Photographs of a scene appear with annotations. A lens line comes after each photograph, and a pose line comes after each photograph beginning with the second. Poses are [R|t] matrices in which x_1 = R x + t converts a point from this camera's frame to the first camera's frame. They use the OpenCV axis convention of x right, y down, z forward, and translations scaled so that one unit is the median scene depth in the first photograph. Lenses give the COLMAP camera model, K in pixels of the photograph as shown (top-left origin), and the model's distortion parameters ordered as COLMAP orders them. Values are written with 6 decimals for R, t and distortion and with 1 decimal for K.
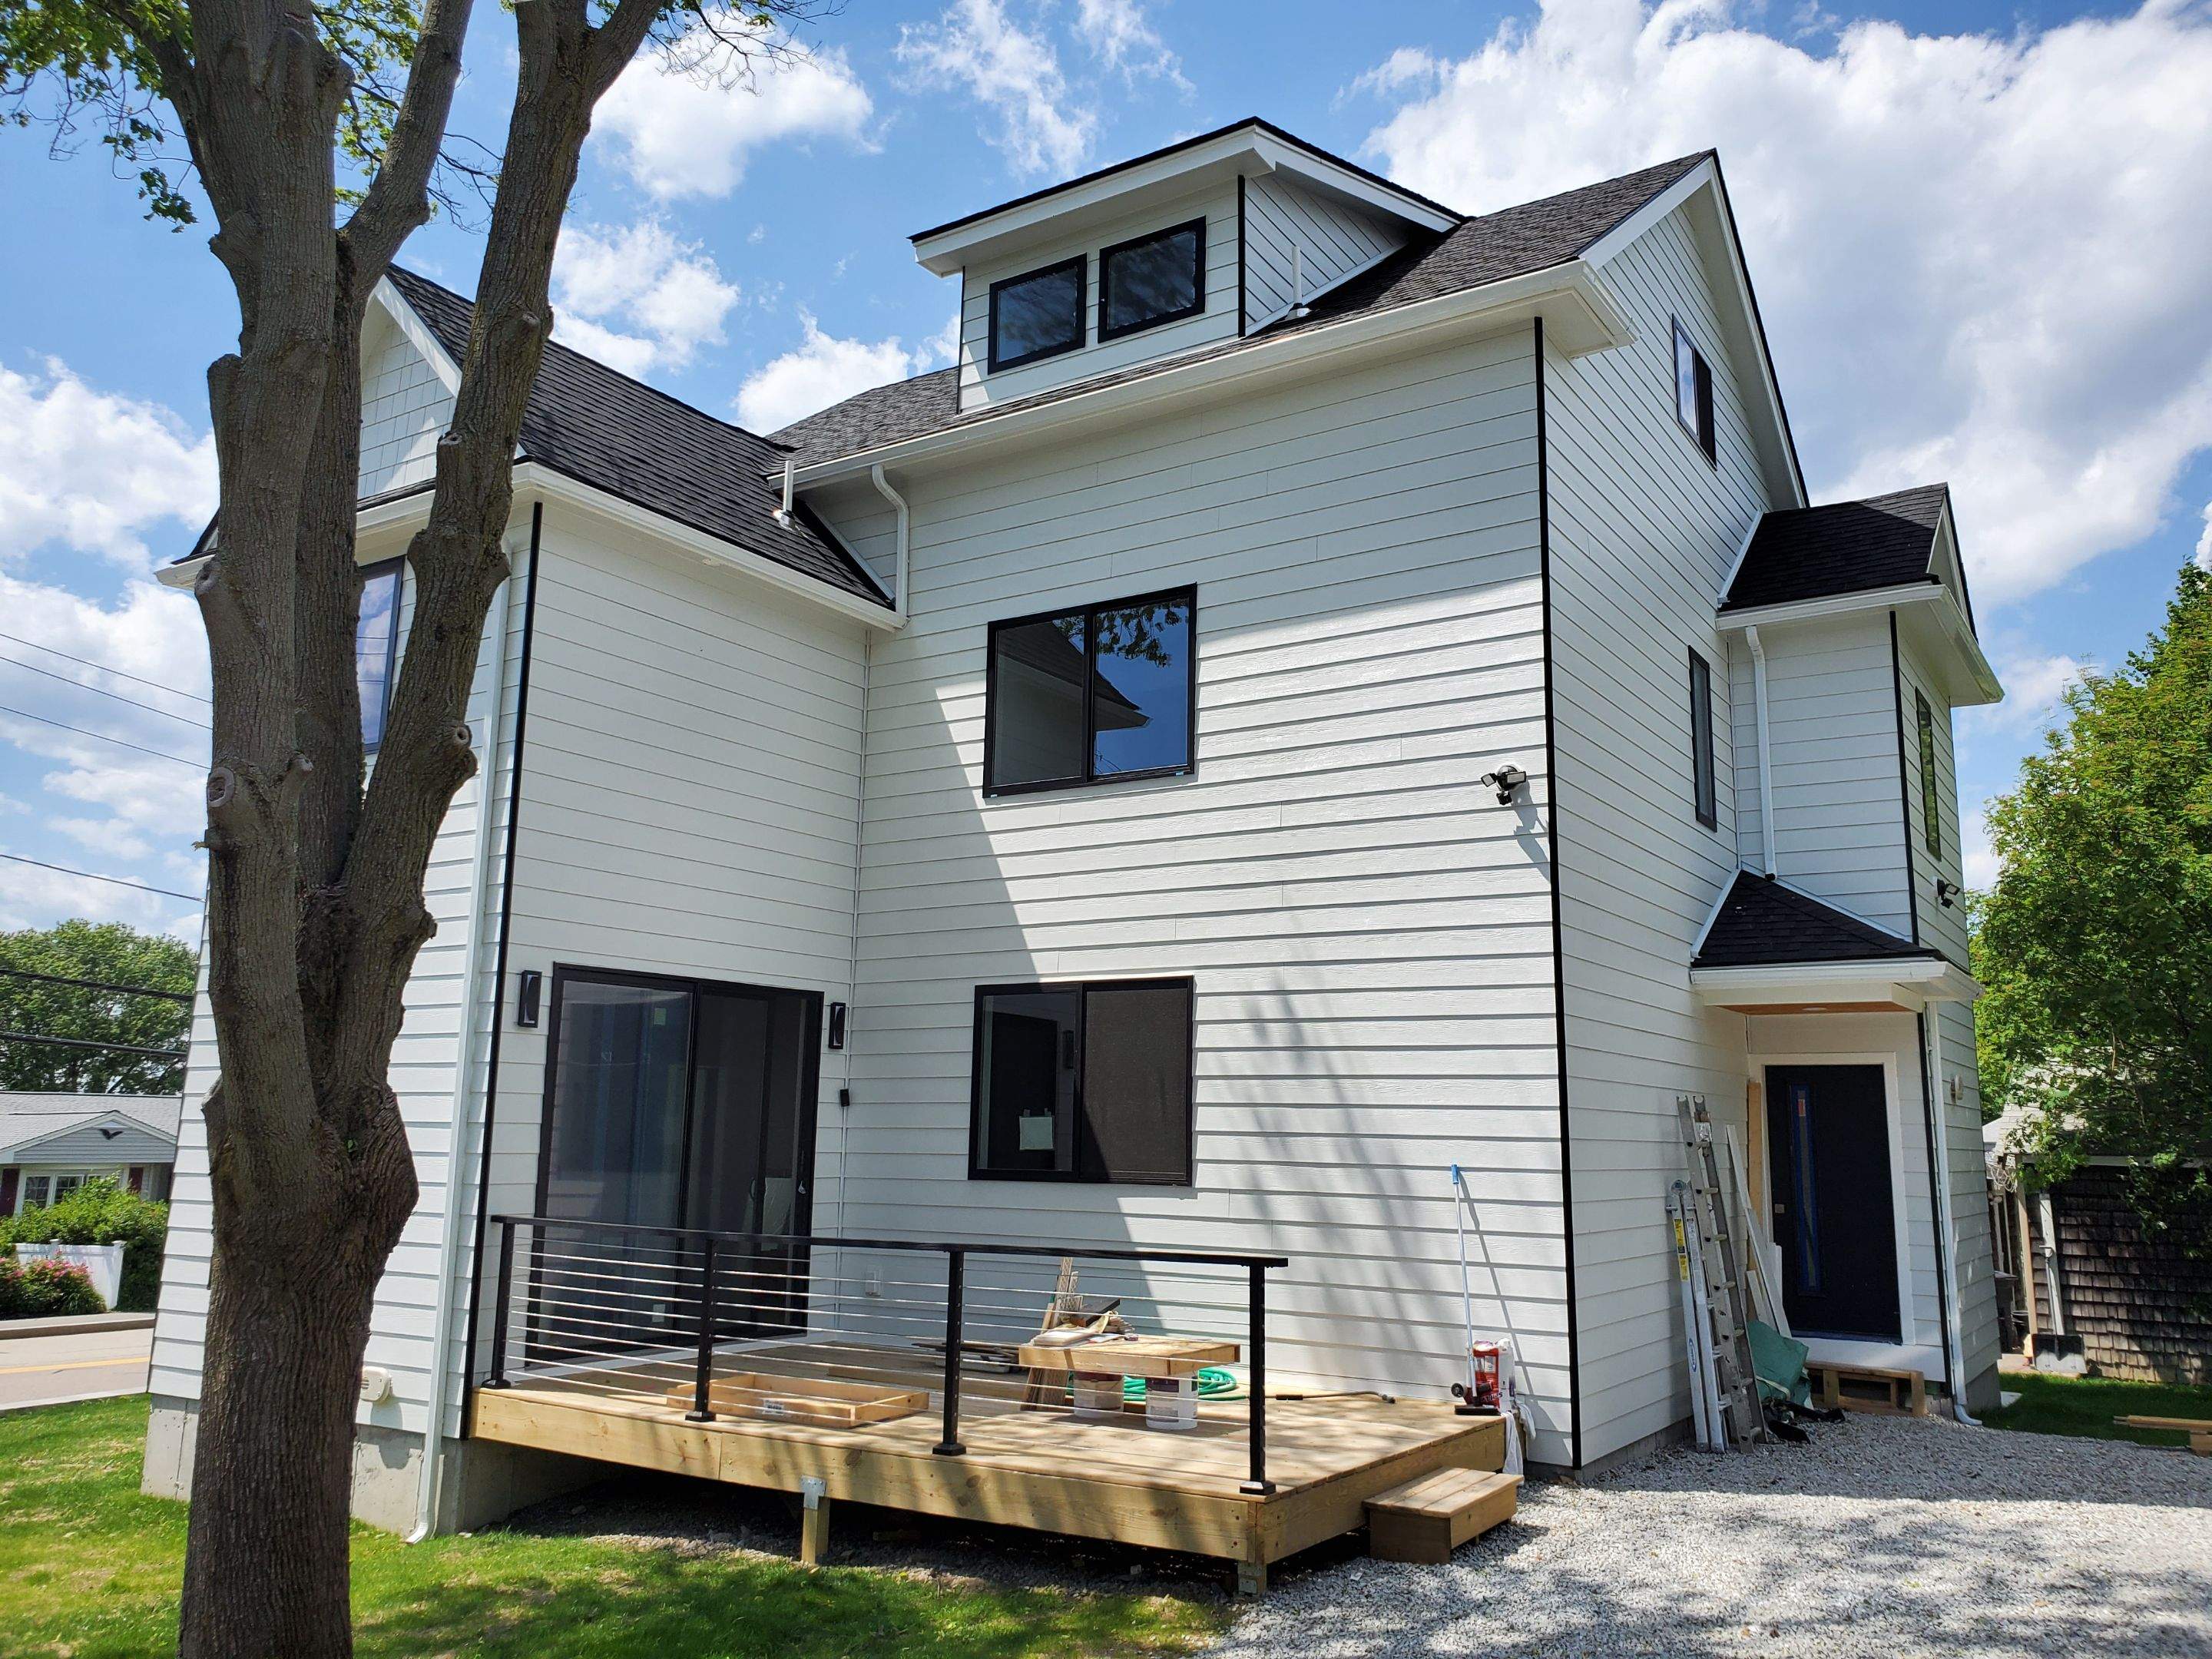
lens RADIAL K [[1711.7, 0, 1096.5], [0, 1711.7, 835.7], [0, 0, 1]] dist [0.039454, -0.044577]
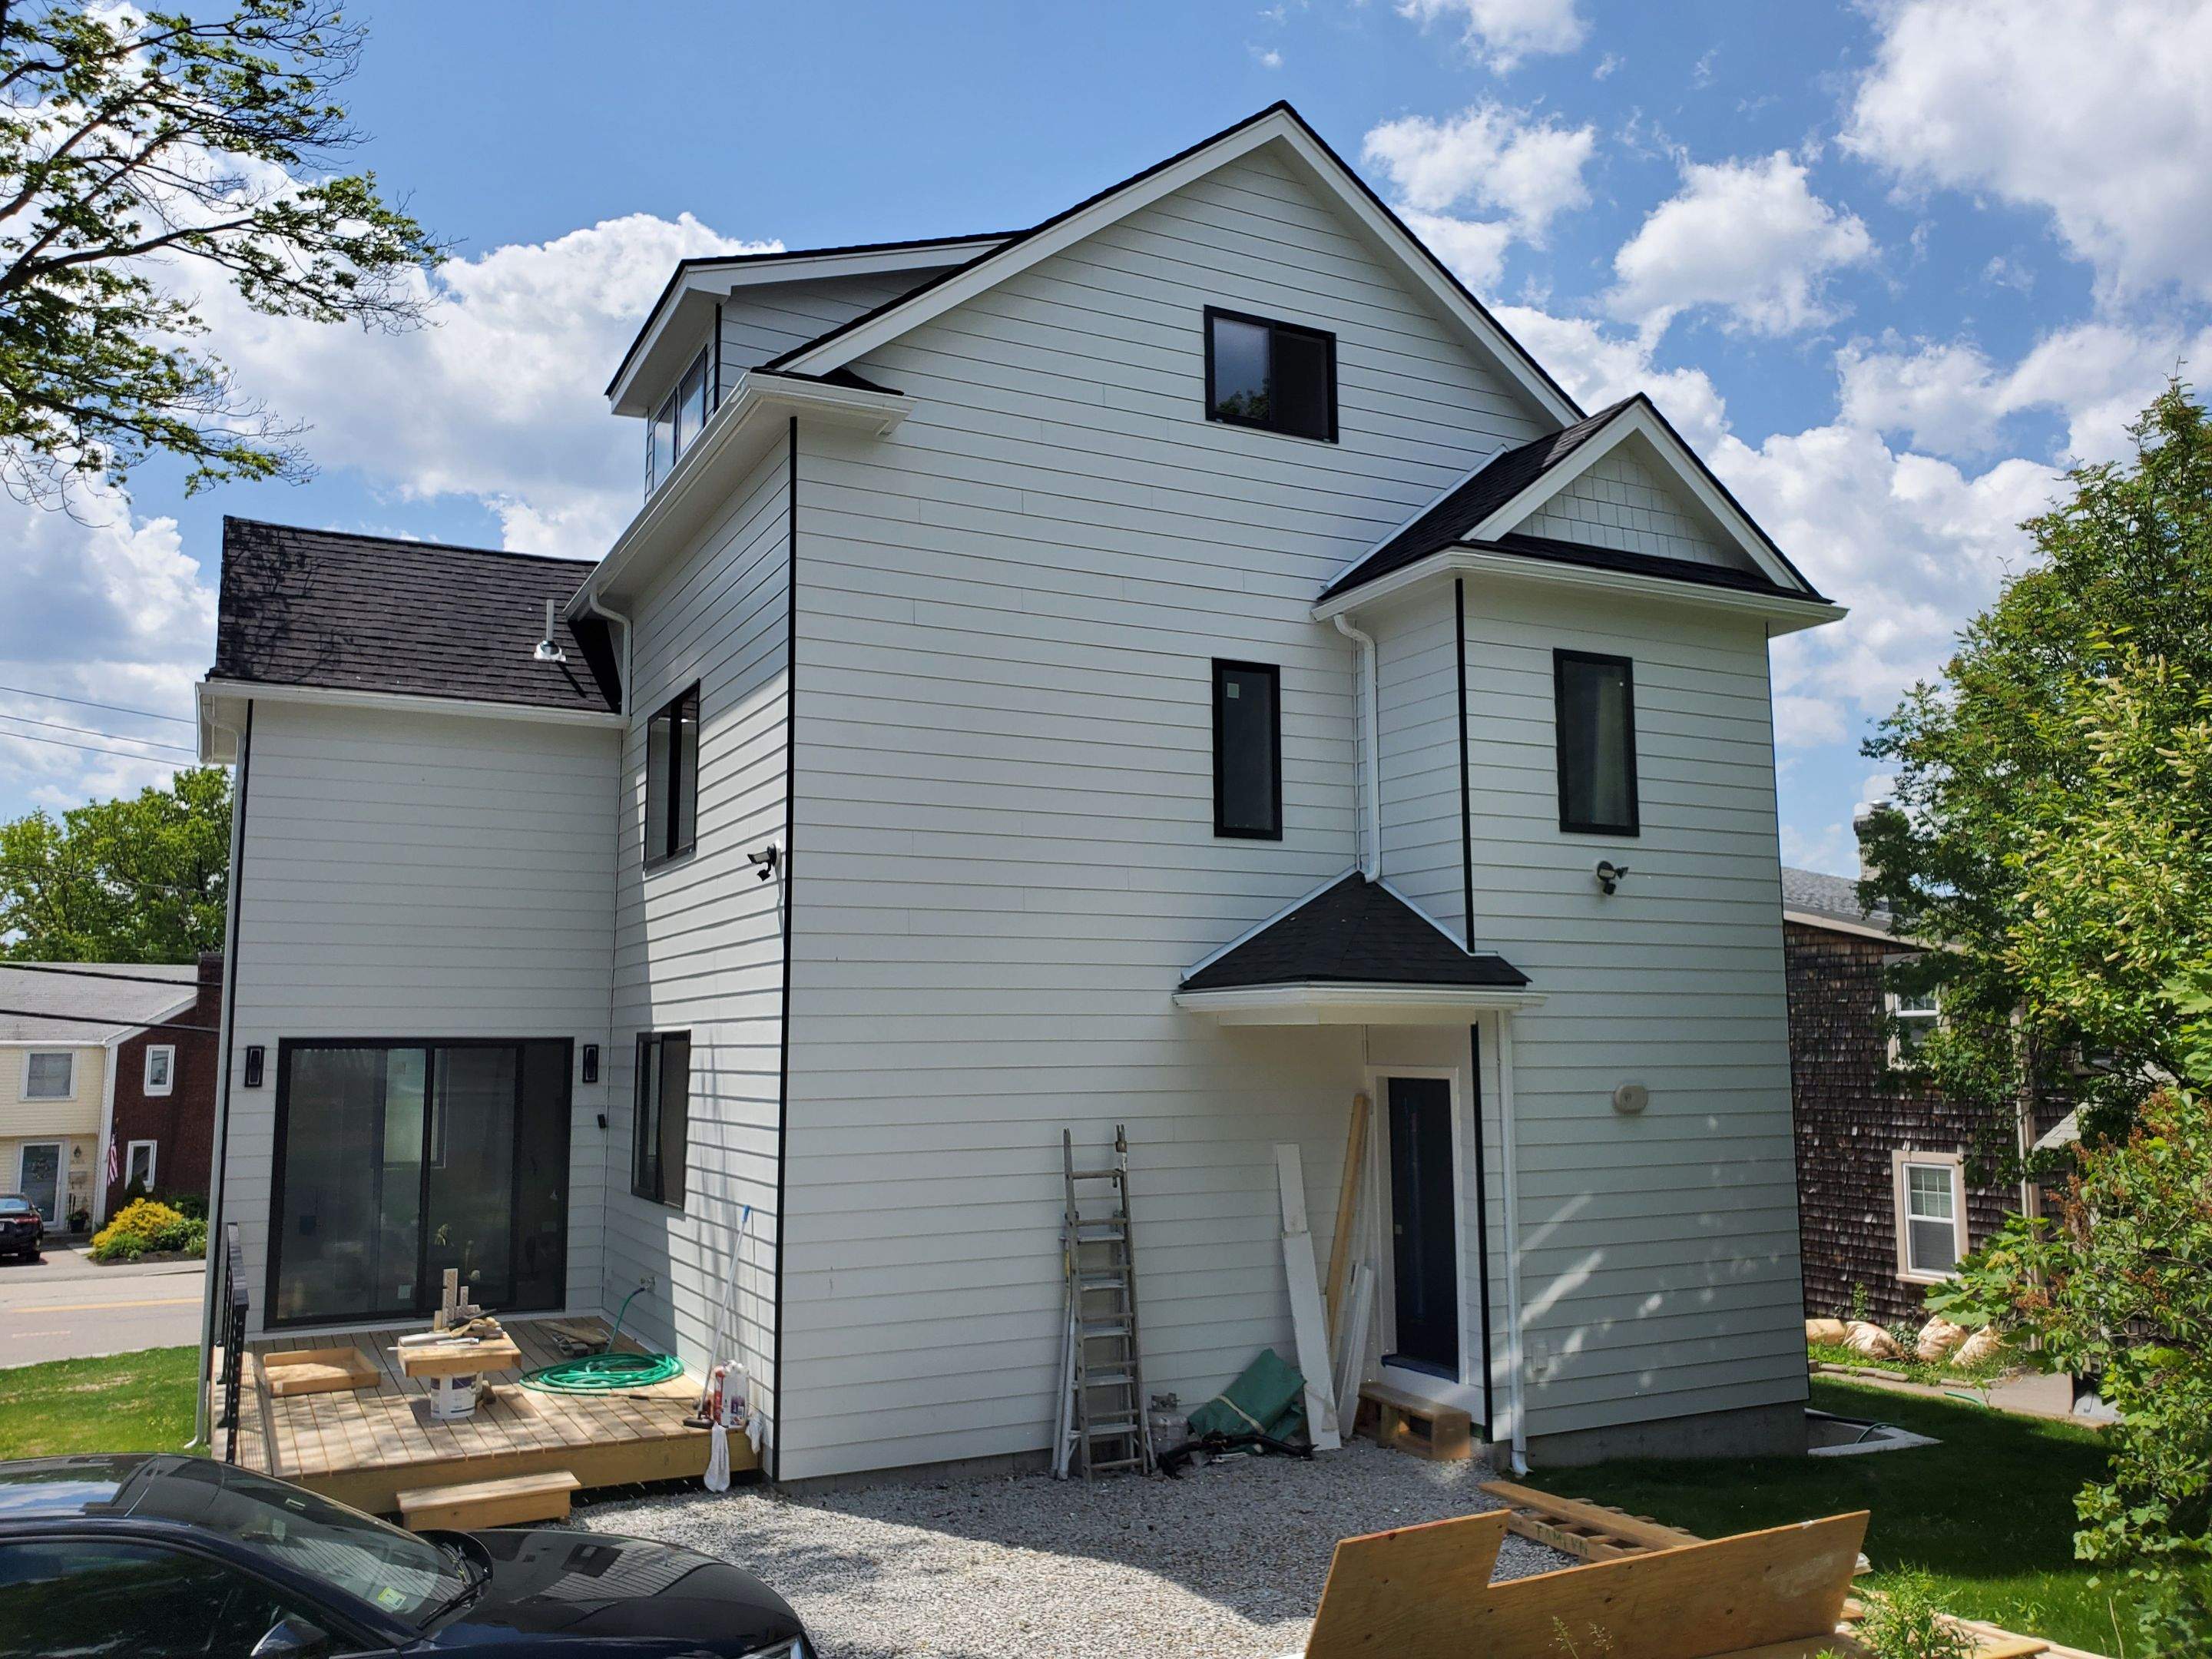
lens RADIAL K [[1711.7, 0, 1112.8], [0, 1711.7, 826.9], [0, 0, 1]] dist [0.039454, -0.044577]
pose [[0.874015, -0.084427, -0.478508, 0.844203], [0.106774, 0.994089, 0.019633, -0.043946], [0.474023, -0.068252, 0.877863, 0.129226]]
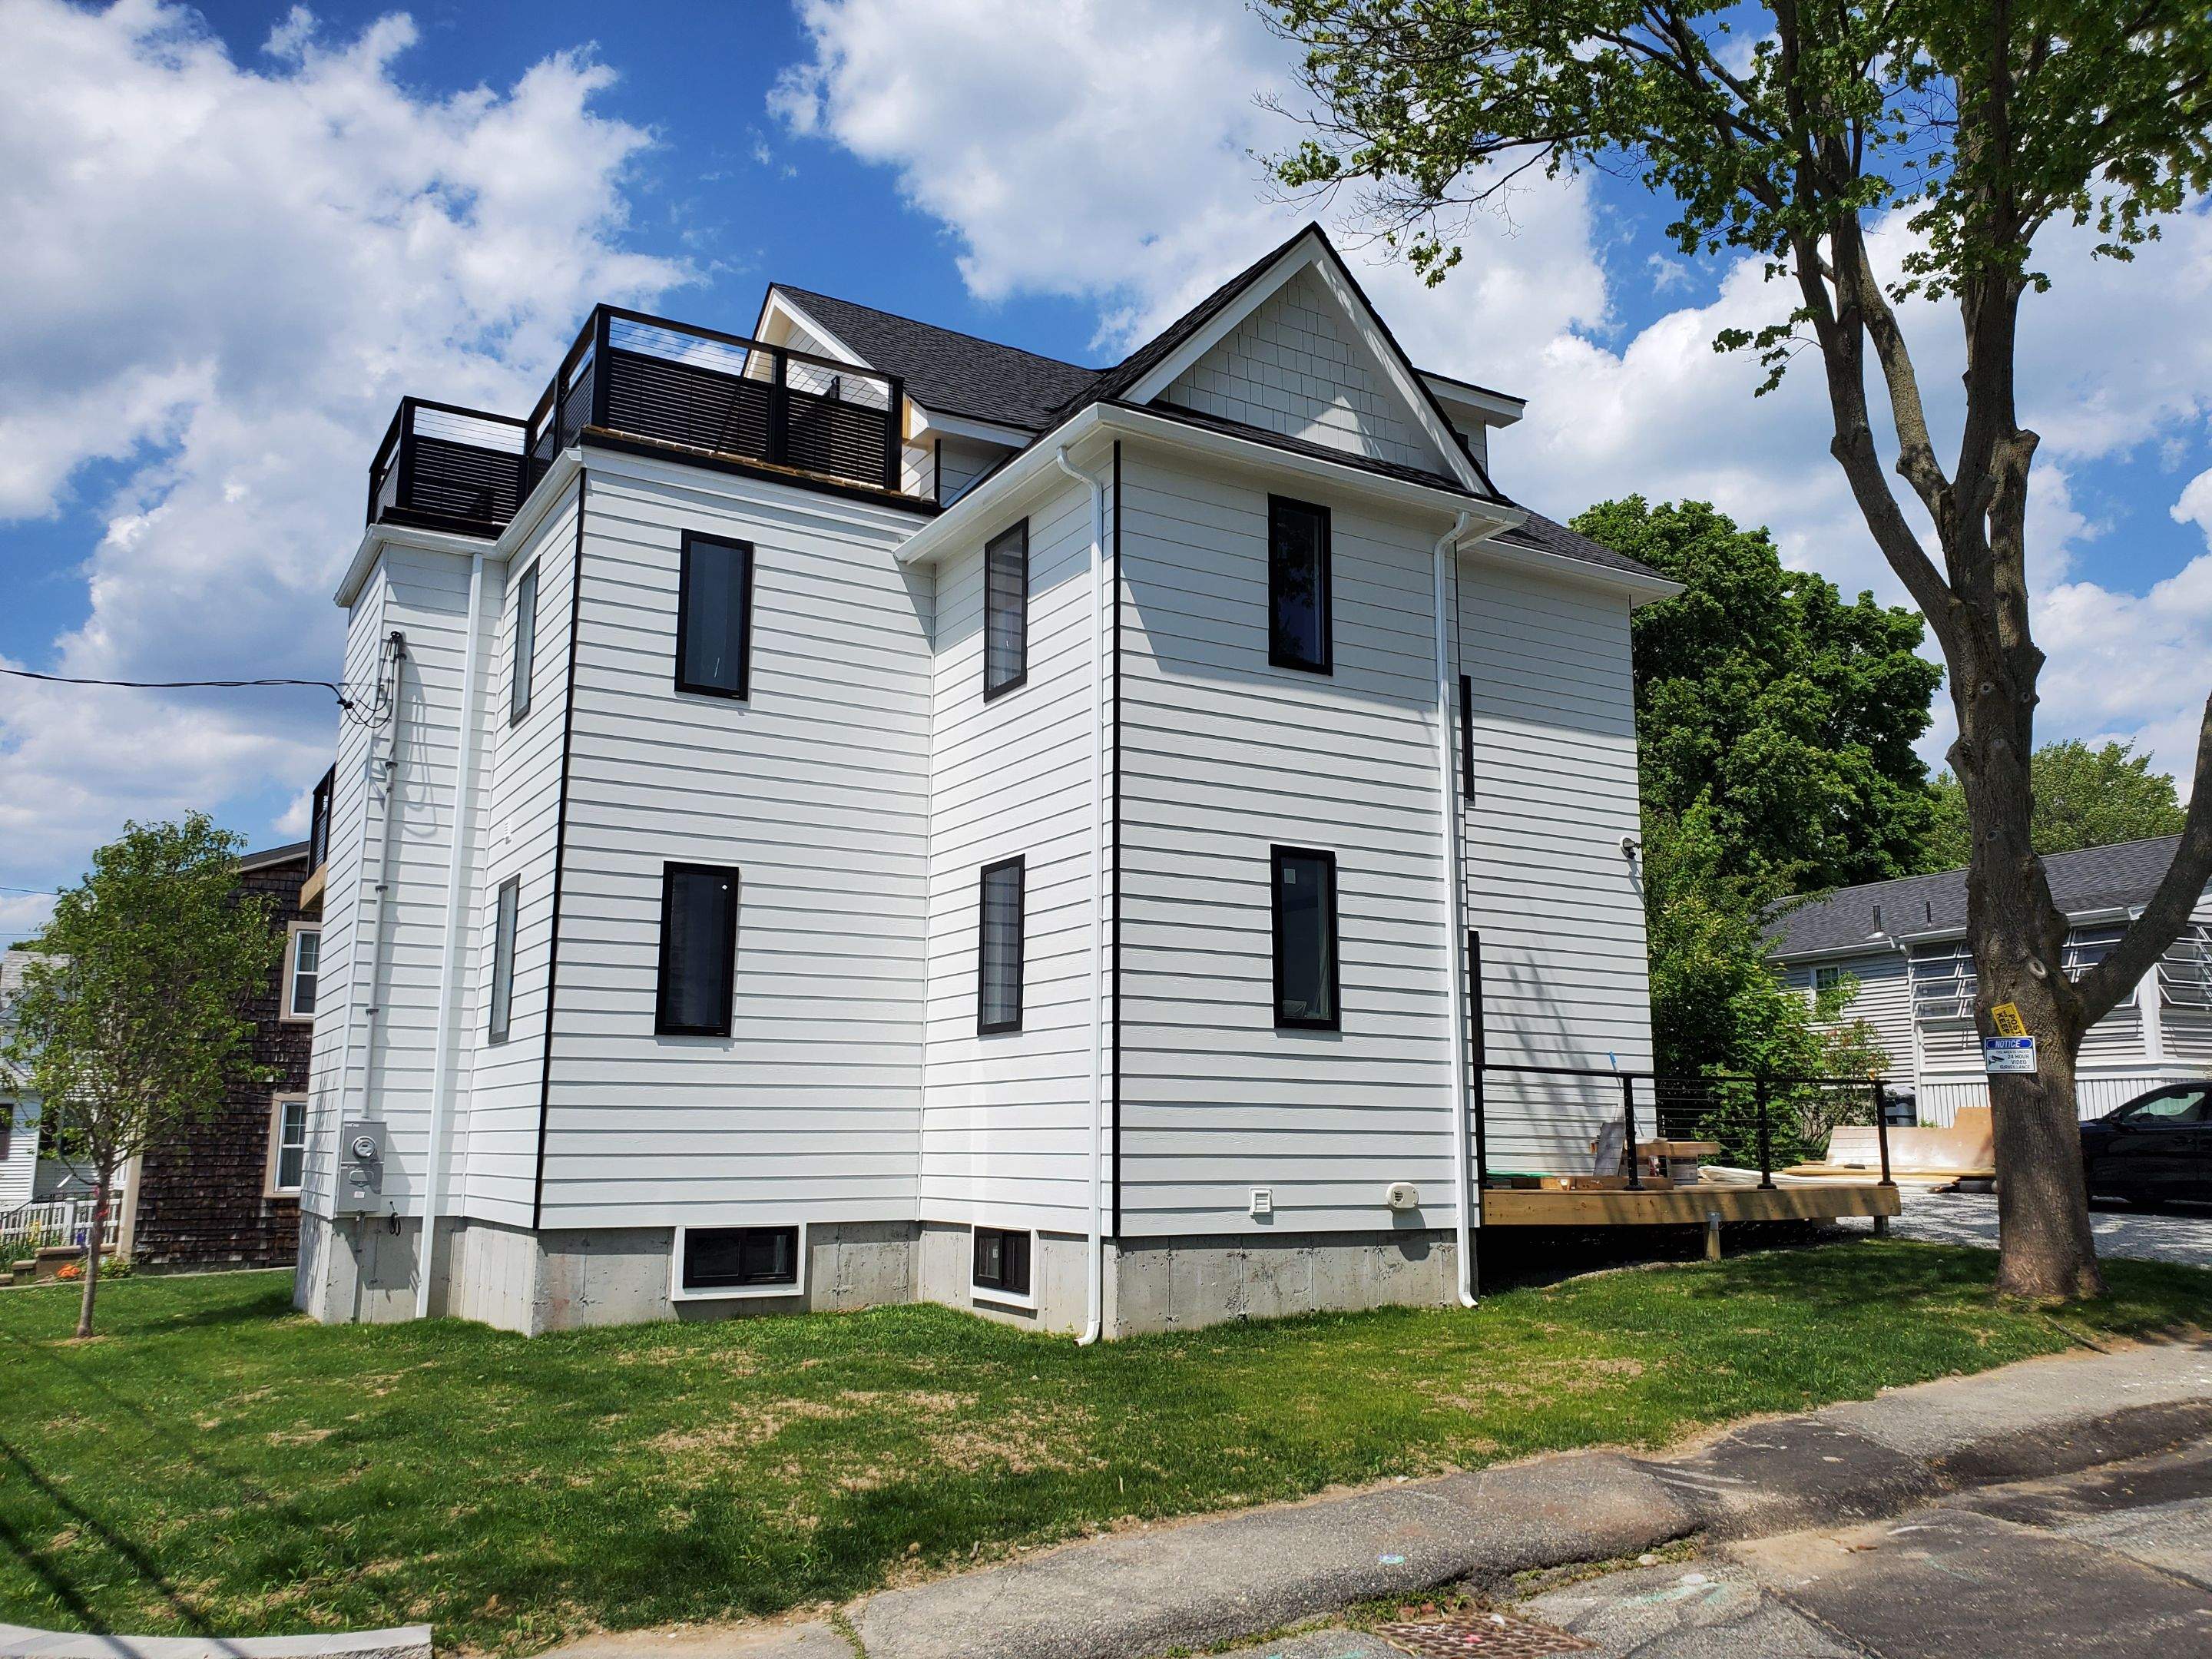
lens RADIAL K [[1711.7, 0, 1113.2], [0, 1711.7, 834.4], [0, 0, 1]] dist [0.039454, -0.044577]
pose [[0.433949, 0.153519, 0.887762, -1.453064], [-0.152547, 0.983668, -0.095537, 0.191339], [-0.887929, -0.093967, 0.450280, 0.586577]]
